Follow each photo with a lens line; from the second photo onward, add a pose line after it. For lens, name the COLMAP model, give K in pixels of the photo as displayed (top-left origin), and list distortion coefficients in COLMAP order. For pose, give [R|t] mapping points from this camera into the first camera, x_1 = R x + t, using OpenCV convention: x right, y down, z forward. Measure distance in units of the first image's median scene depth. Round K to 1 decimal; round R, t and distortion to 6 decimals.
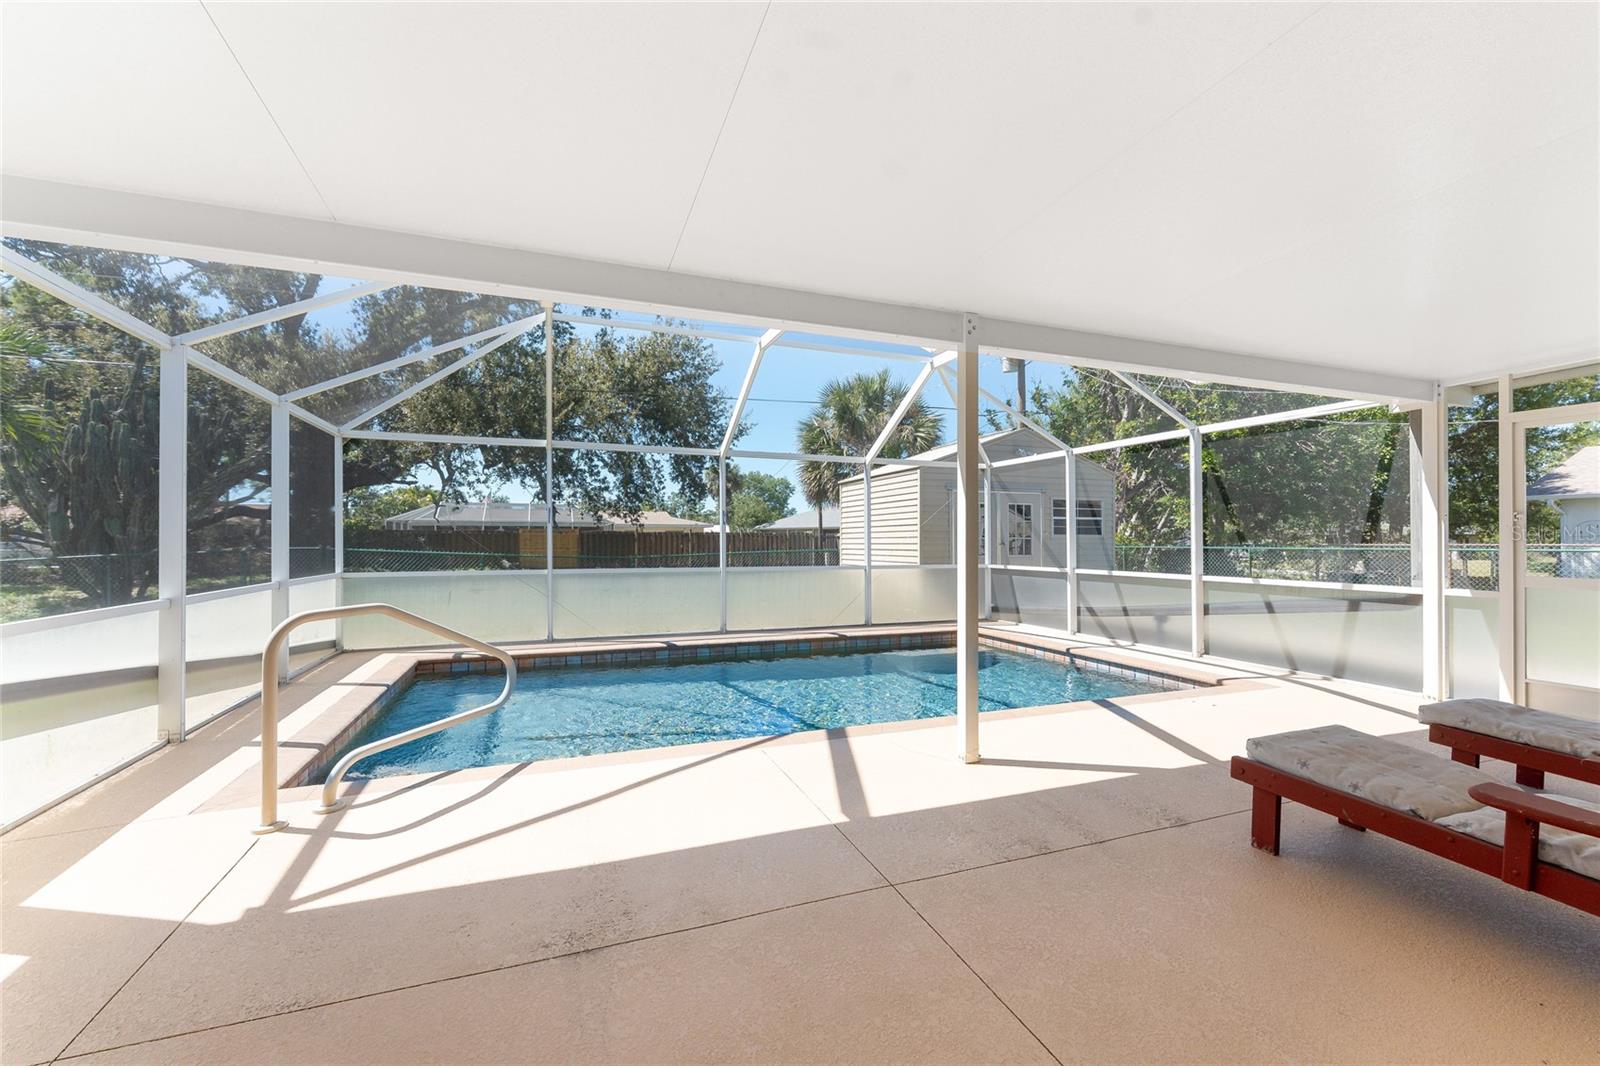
lens RADIAL K [[650.4, 0, 795.6], [0, 650.4, 536.0], [0, 0, 1]] dist [0.005190, 0.000238]
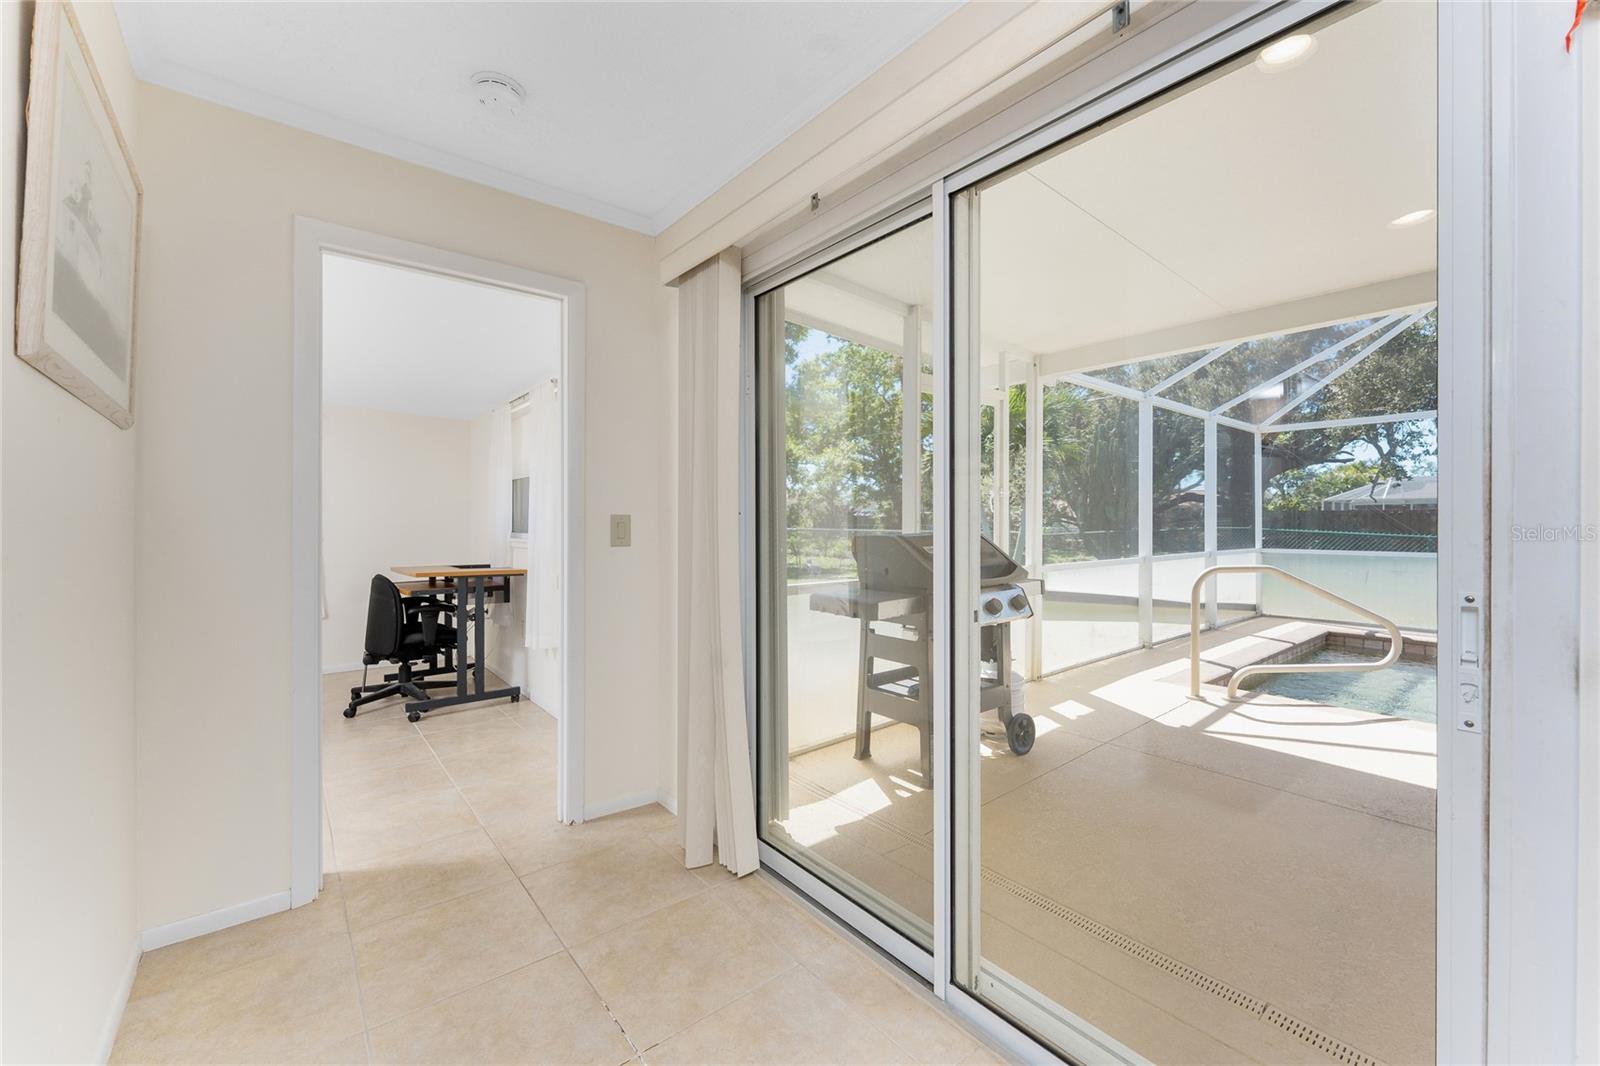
lens RADIAL K [[657.7, 0, 798.9], [0, 657.7, 525.2], [0, 0, 1]] dist [-0.003954, -0.000196]
pose [[0.320588, 0.003704, -0.947212, 0.146618], [0.008064, 0.999945, 0.006640, -0.000117], [0.947185, -0.009767, 0.320540, -0.156683]]
